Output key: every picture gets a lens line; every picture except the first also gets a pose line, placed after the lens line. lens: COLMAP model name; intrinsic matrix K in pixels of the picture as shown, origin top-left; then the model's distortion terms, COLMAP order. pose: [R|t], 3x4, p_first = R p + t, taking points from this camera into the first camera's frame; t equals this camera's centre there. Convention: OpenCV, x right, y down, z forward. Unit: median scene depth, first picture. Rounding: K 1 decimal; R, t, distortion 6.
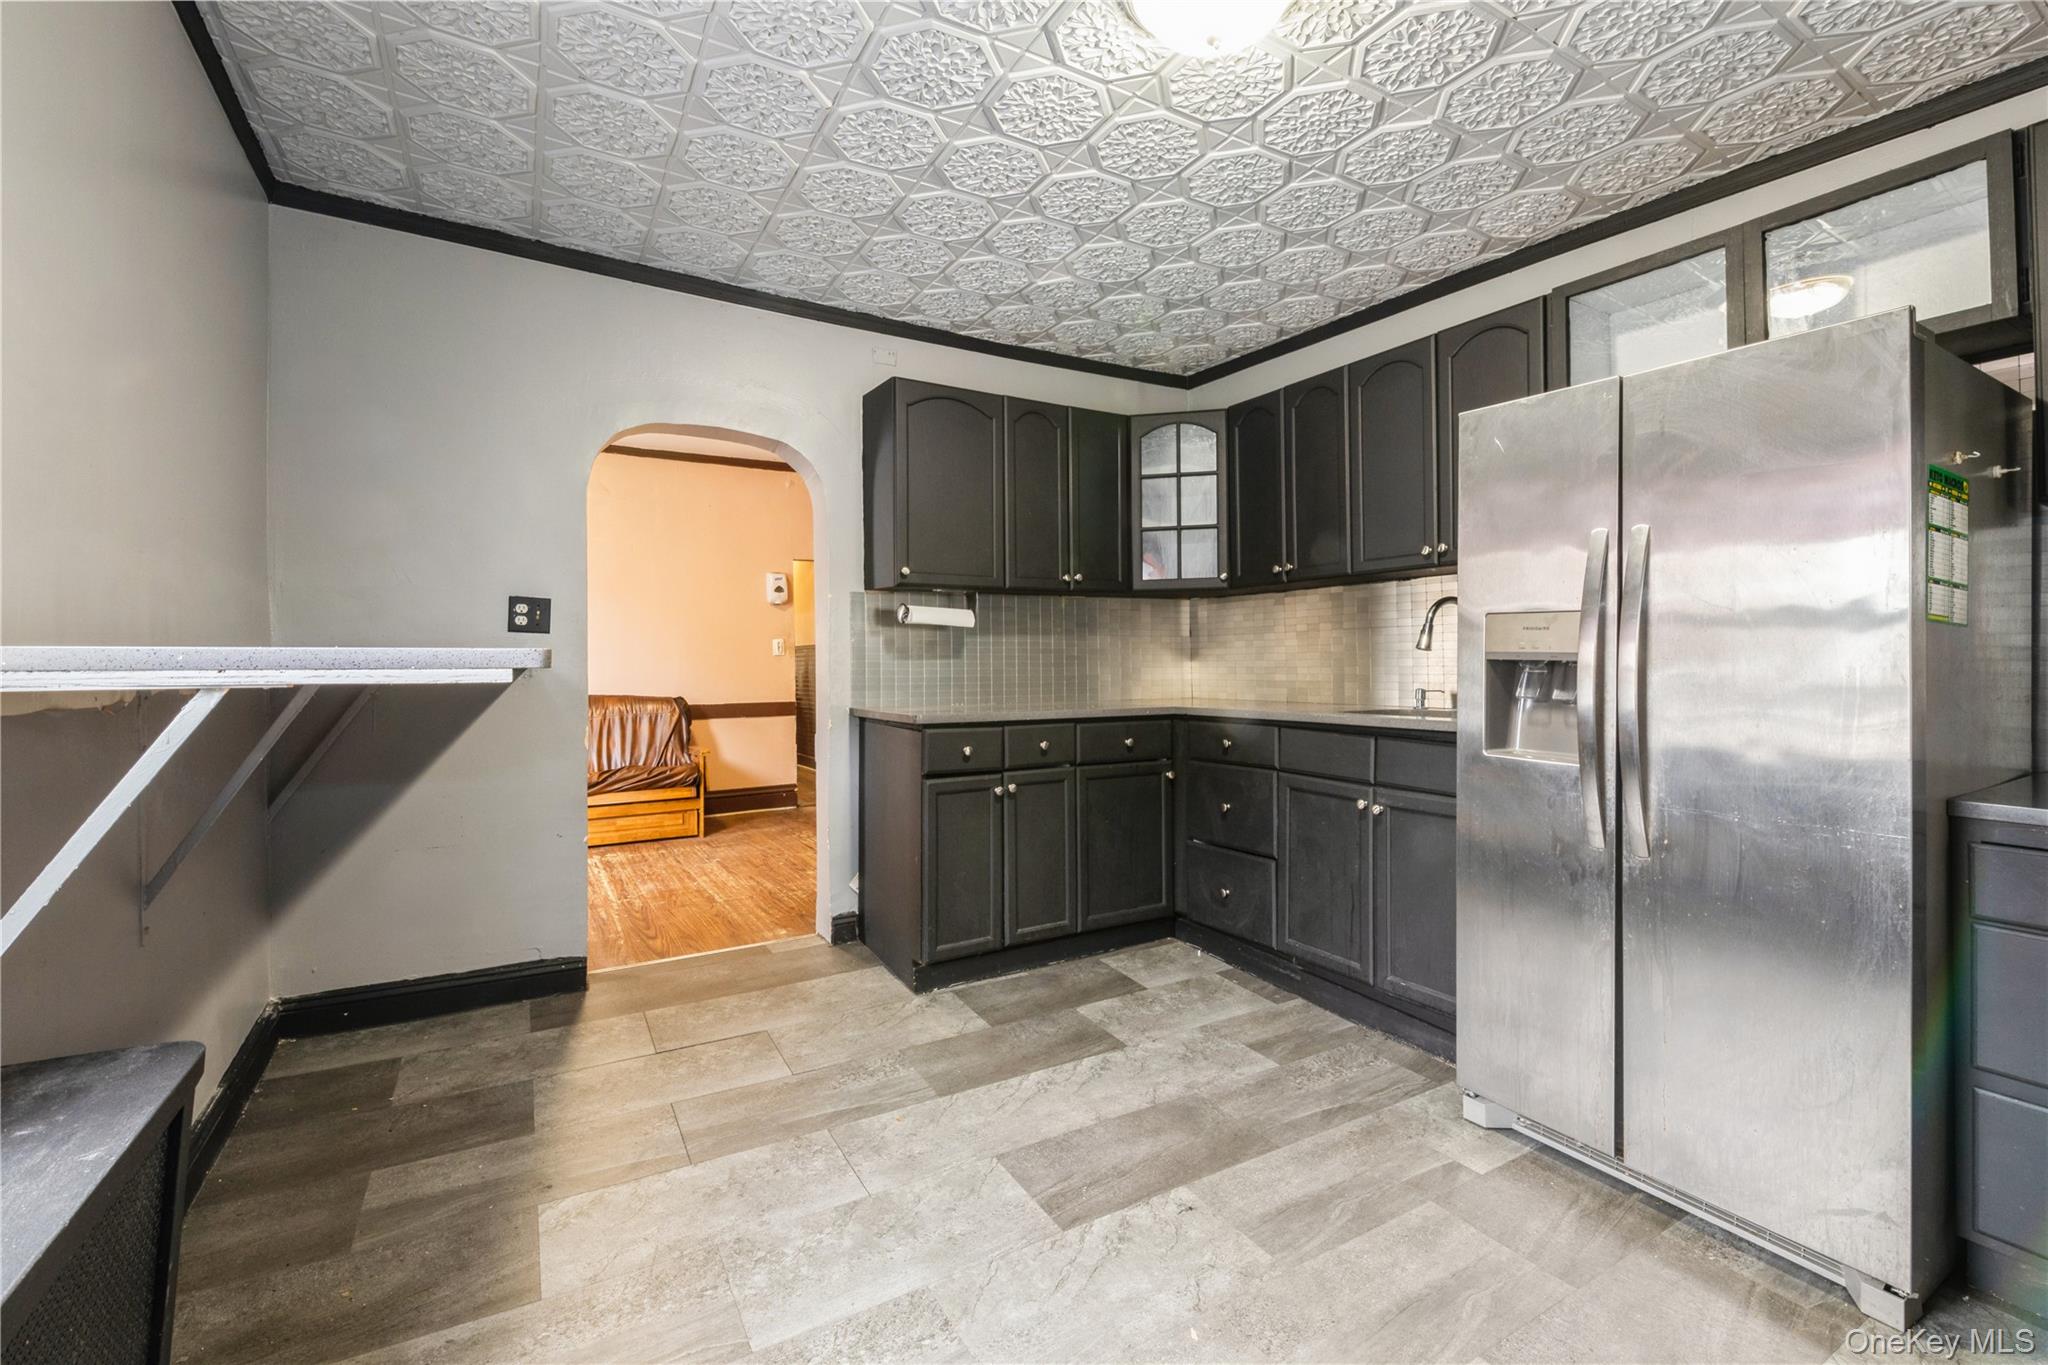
lens RADIAL K [[886.2, 0, 1024.7], [0, 886.2, 679.5], [0, 0, 1]] dist [-0.007481, -0.002914]
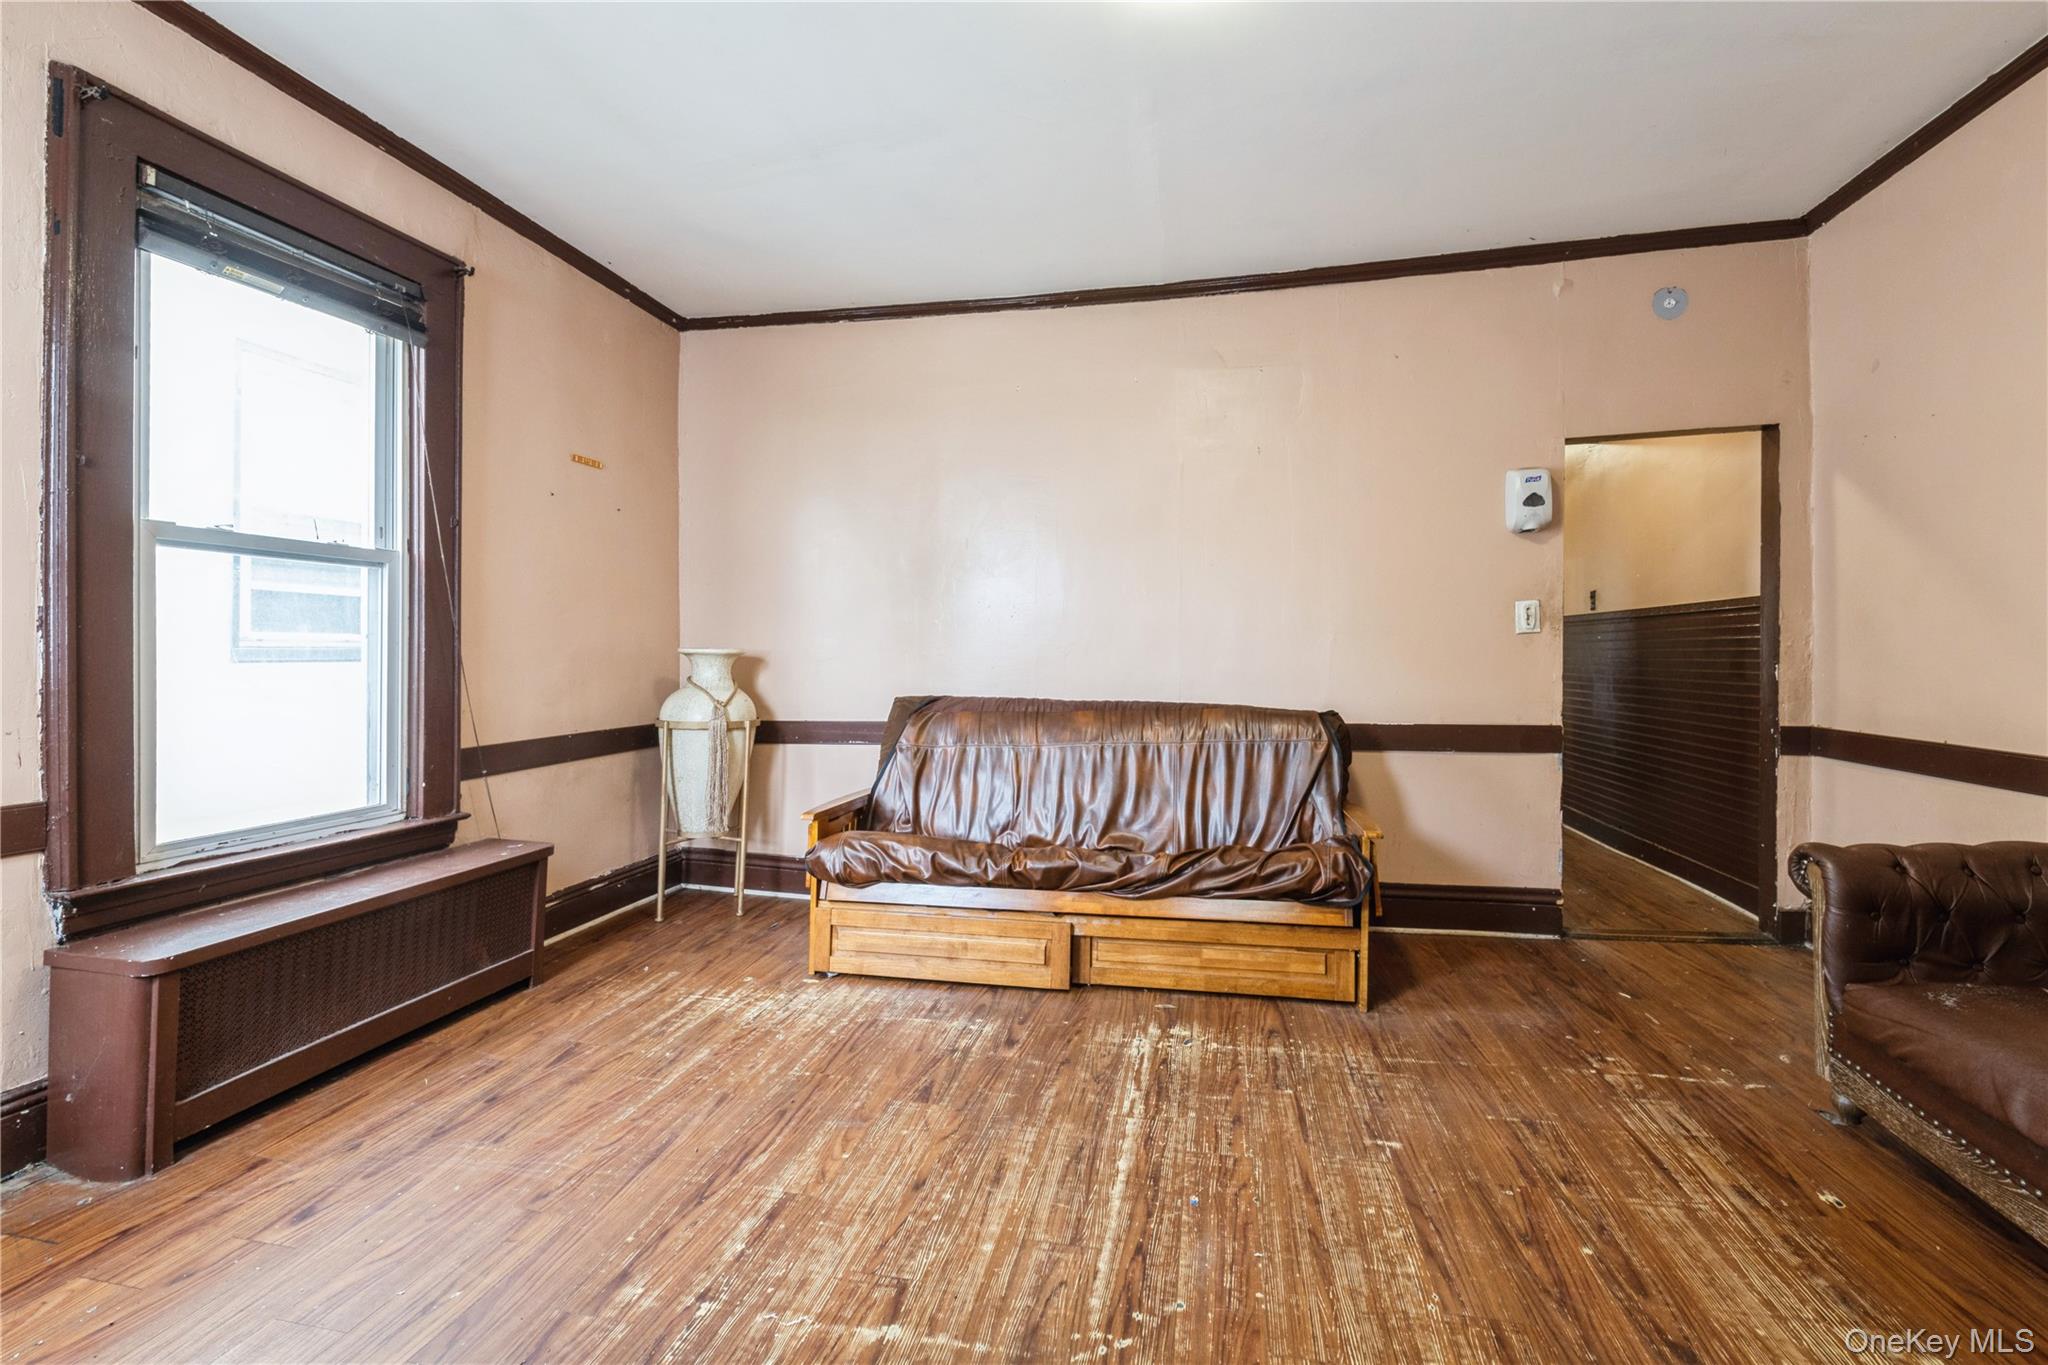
lens RADIAL K [[886.2, 0, 1023.8], [0, 886.2, 673.6], [0, 0, 1]] dist [-0.007481, -0.002914]
pose [[0.740407, 0.019343, -0.671880, -0.894722], [-0.012058, 0.999807, 0.015497, -0.051173], [0.672051, -0.003373, 0.740498, 2.558496]]
